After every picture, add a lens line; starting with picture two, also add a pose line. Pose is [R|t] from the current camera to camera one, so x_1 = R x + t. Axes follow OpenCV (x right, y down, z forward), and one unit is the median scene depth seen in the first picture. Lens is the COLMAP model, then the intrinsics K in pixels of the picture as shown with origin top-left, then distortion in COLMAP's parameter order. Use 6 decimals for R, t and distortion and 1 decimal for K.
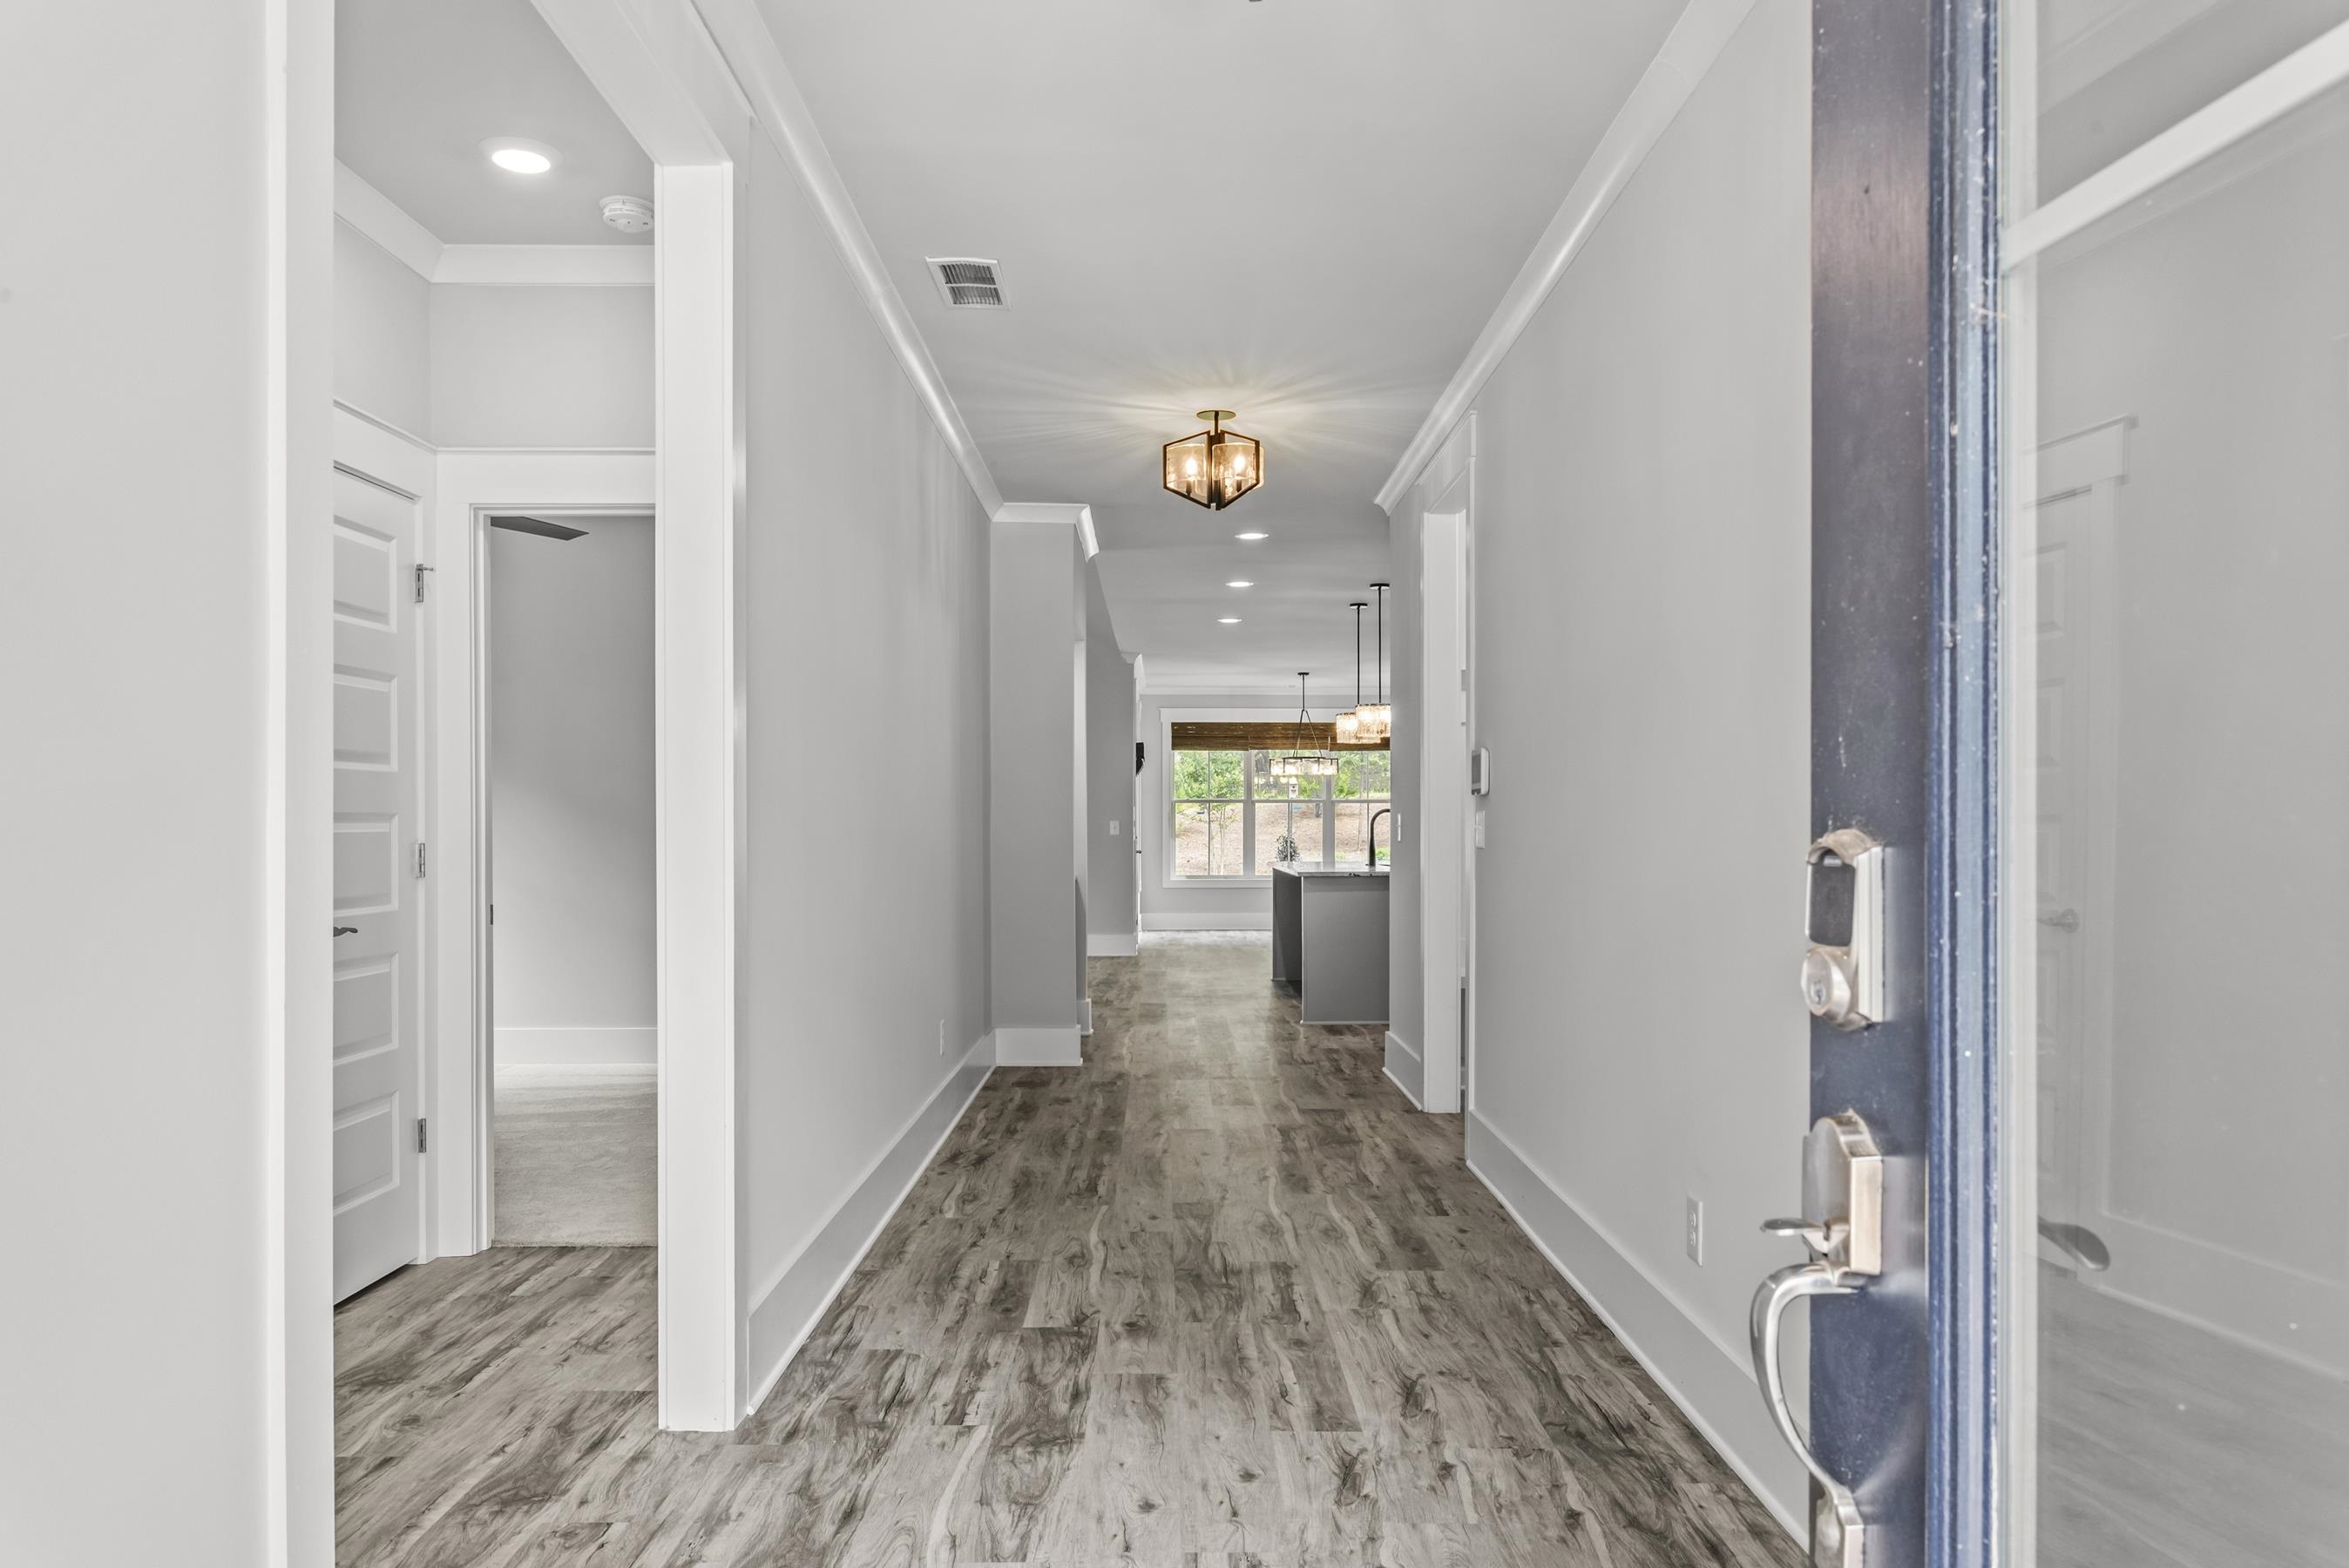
lens RADIAL K [[1613.1, 0, 1157.4], [0, 1613.1, 824.3], [0, 0, 1]] dist [-0.004909, -0.002814]
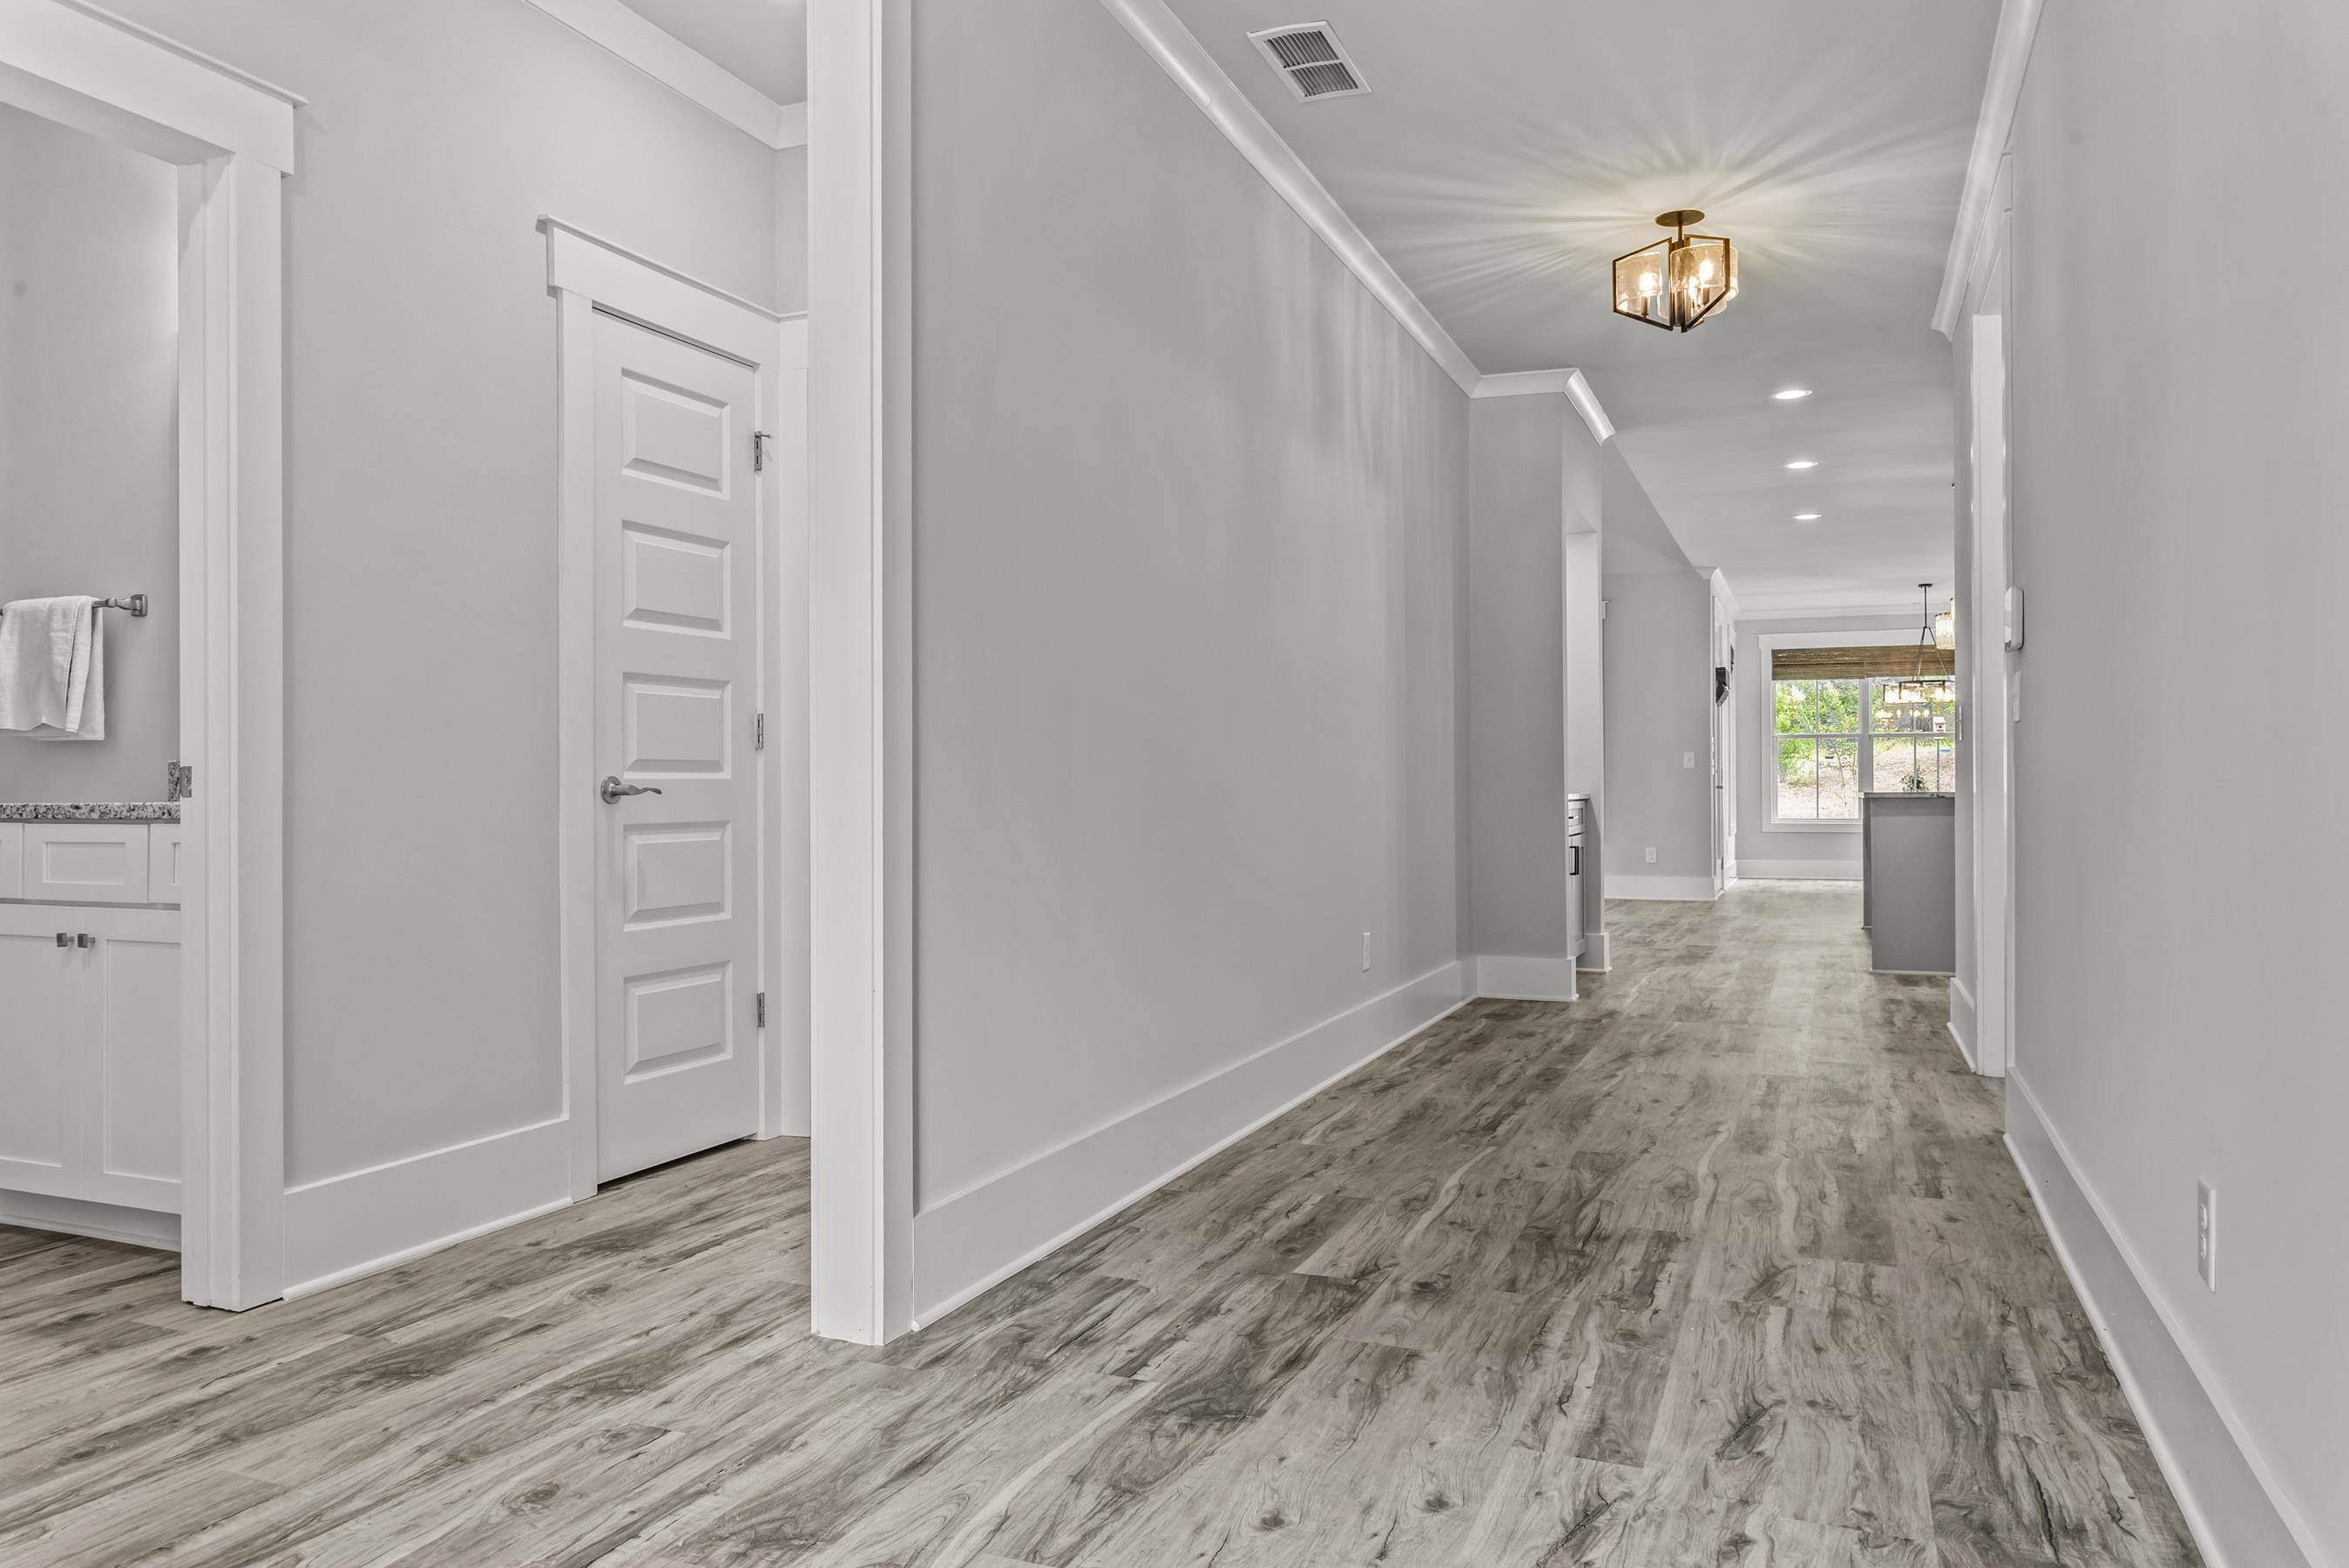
lens RADIAL K [[1587.8, 0, 1148.4], [0, 1587.8, 776.4], [0, 0, 1]] dist [-0.001664, -0.007523]
pose [[0.923068, -0.001407, -0.384634, 0.161718], [0.000221, 0.999995, -0.003128, 0.062411], [0.384636, 0.002803, 0.923064, 0.226473]]
